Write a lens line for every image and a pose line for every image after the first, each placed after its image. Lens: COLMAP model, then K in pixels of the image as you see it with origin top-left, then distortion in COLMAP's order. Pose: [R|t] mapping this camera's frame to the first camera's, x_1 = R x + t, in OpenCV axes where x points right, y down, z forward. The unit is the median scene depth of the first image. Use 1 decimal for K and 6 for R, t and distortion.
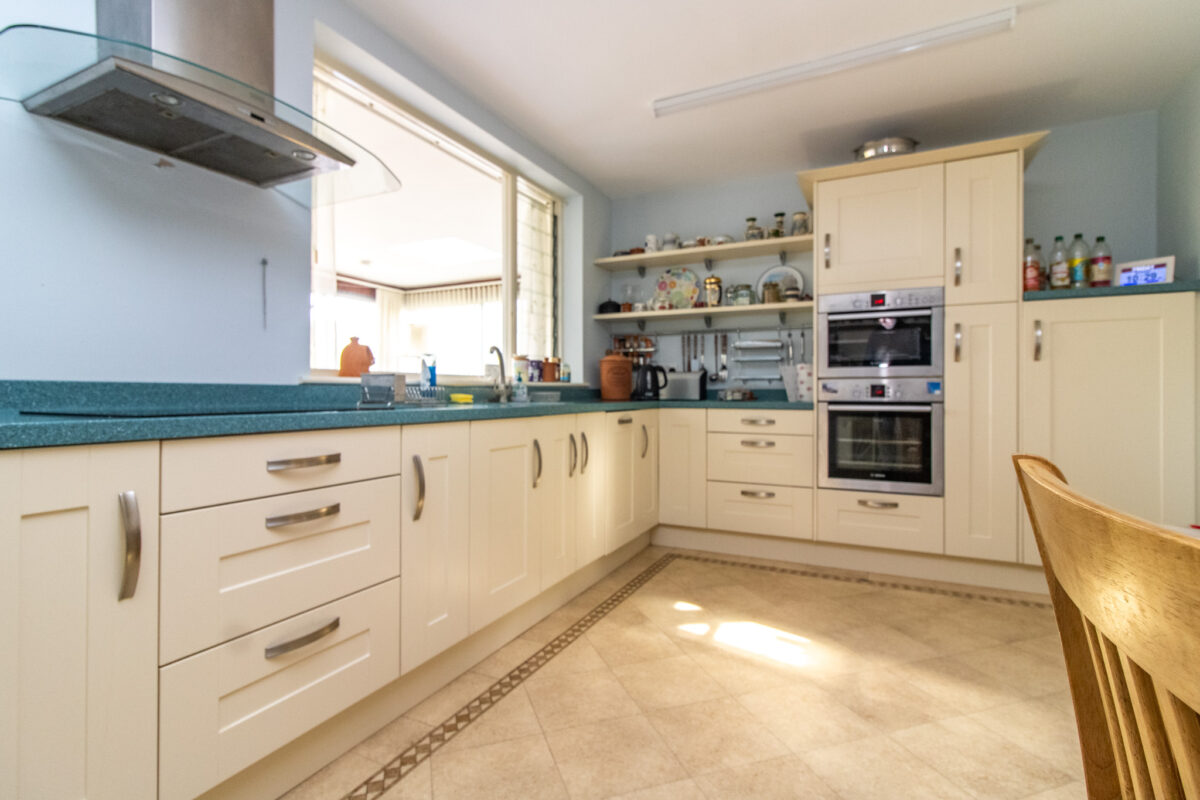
lens RADIAL K [[565.8, 0, 600.6], [0, 565.8, 395.5], [0, 0, 1]] dist [0.001462, 0.000862]
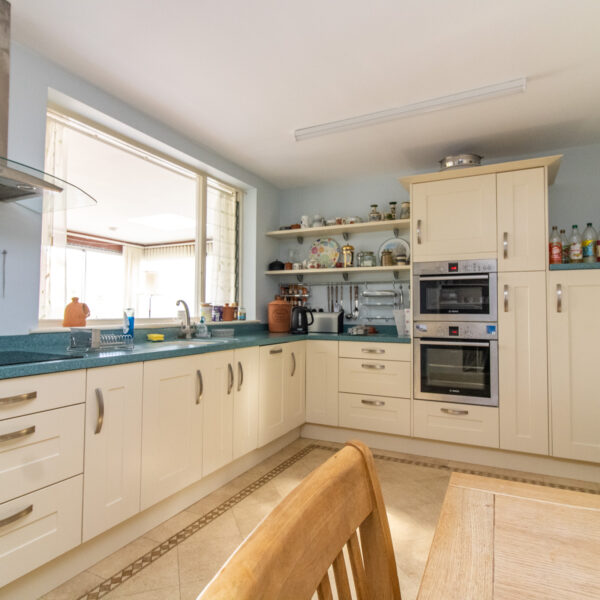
lens RADIAL K [[414.7, 0, 301.9], [0, 414.7, 298.2], [0, 0, 1]] dist [0.000209, -0.000032]
pose [[0.999987, 0.004056, -0.003020, 0.115096], [-0.004165, 0.999296, -0.037276, -0.050966], [0.002867, 0.037288, 0.999300, -0.043347]]
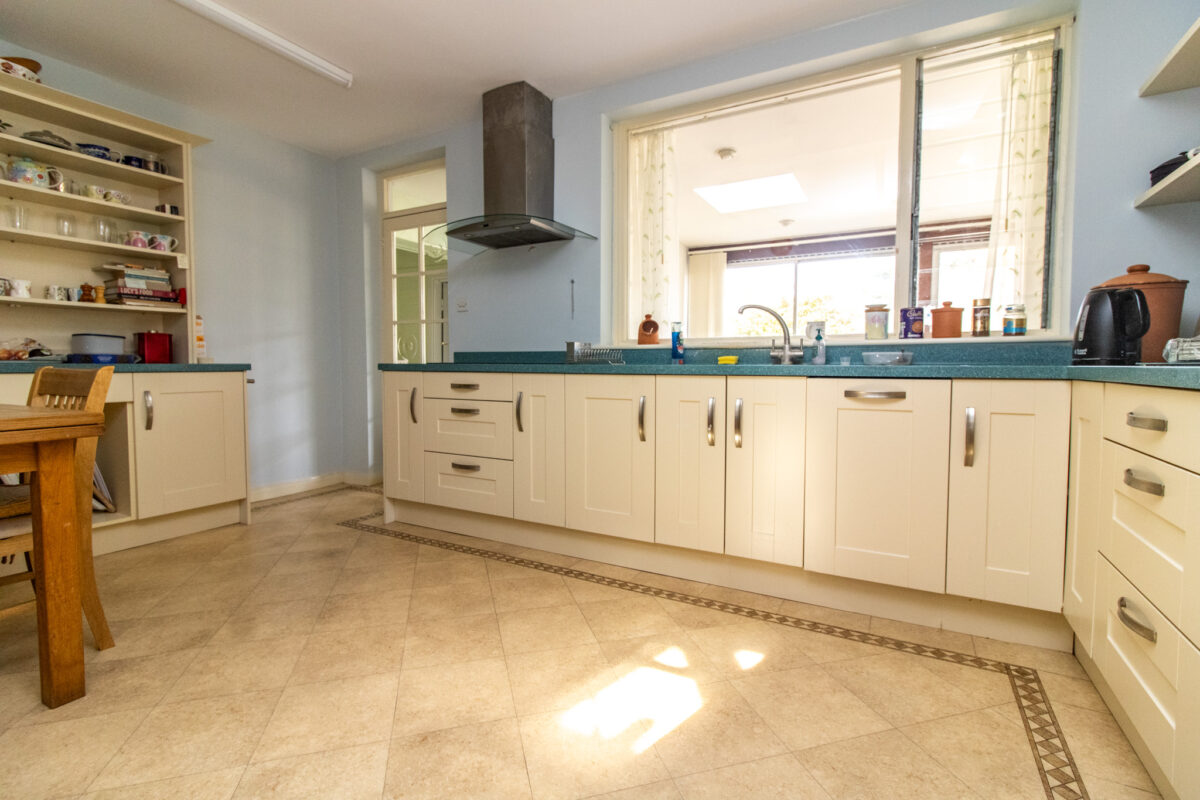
lens RADIAL K [[547.7, 0, 604.8], [0, 547.7, 390.3], [0, 0, 1]] dist [0.001228, 0.000274]
pose [[-0.043837, 0.046725, -0.997945, 0.711144], [-0.007496, 0.998862, 0.047097, 0.013864], [0.999011, 0.009545, -0.043436, 0.746495]]
